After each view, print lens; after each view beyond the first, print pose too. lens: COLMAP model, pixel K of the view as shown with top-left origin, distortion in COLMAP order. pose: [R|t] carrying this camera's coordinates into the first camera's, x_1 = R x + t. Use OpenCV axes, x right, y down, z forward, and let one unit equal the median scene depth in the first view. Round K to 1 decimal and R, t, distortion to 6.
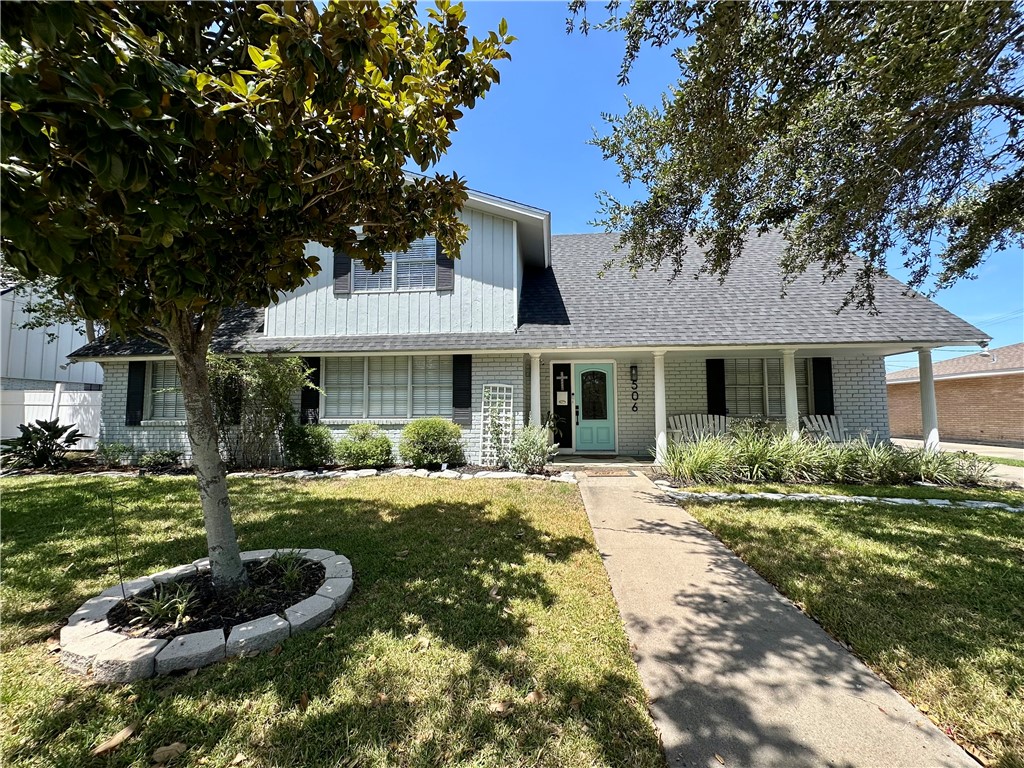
lens RADIAL K [[410.9, 0, 513.5], [0, 410.9, 383.1], [0, 0, 1]] dist [-0.001262, 0.000482]
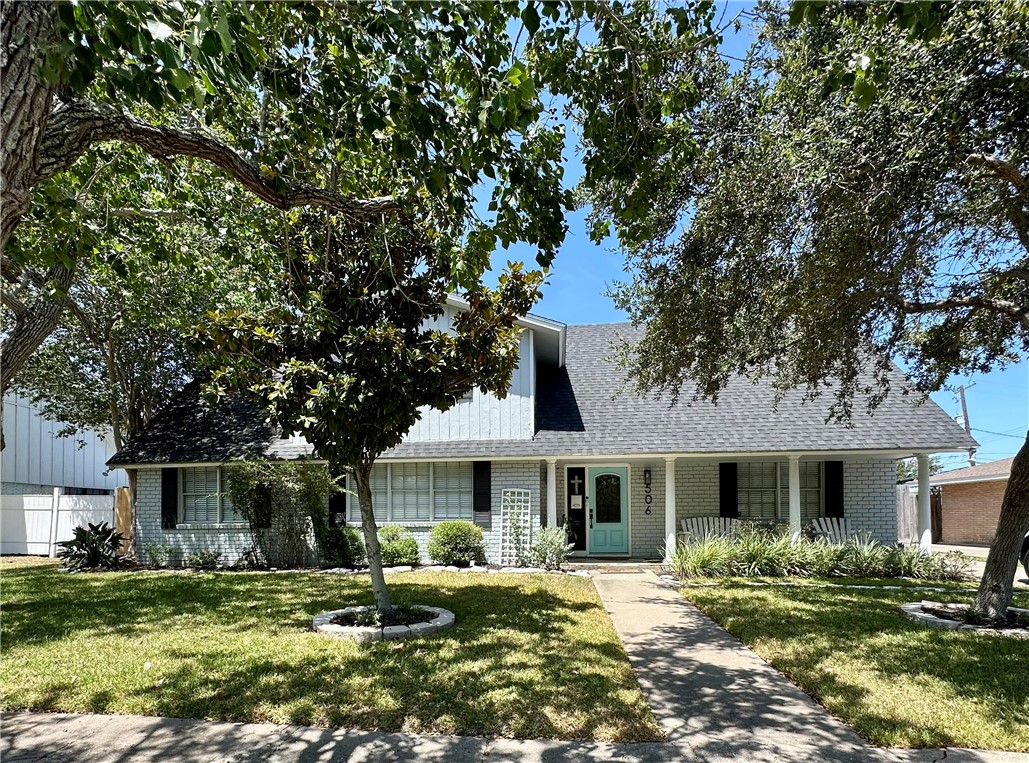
lens RADIAL K [[547.5, 0, 490.6], [0, 547.5, 509.5], [0, 0, 1]] dist [0.001353, 0.000113]
pose [[0.999633, -0.002205, -0.027002, -0.065113], [0.003634, 0.998589, 0.052975, -0.018914], [0.026848, -0.053053, 0.998231, -0.407682]]
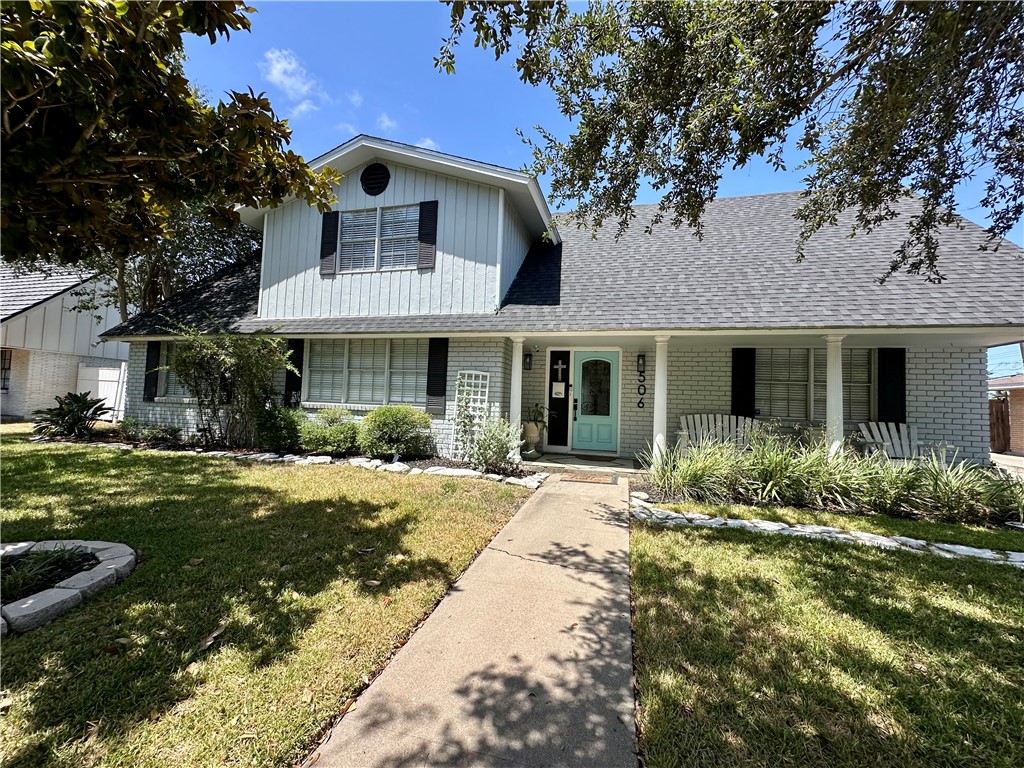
lens RADIAL K [[410.9, 0, 513.5], [0, 410.9, 383.1], [0, 0, 1]] dist [-0.001262, 0.000482]
pose [[0.983975, 0.031121, -0.175570, 0.204207], [-0.028026, 0.999405, 0.020082, 0.008262], [0.176090, -0.014839, 0.984262, 0.125035]]
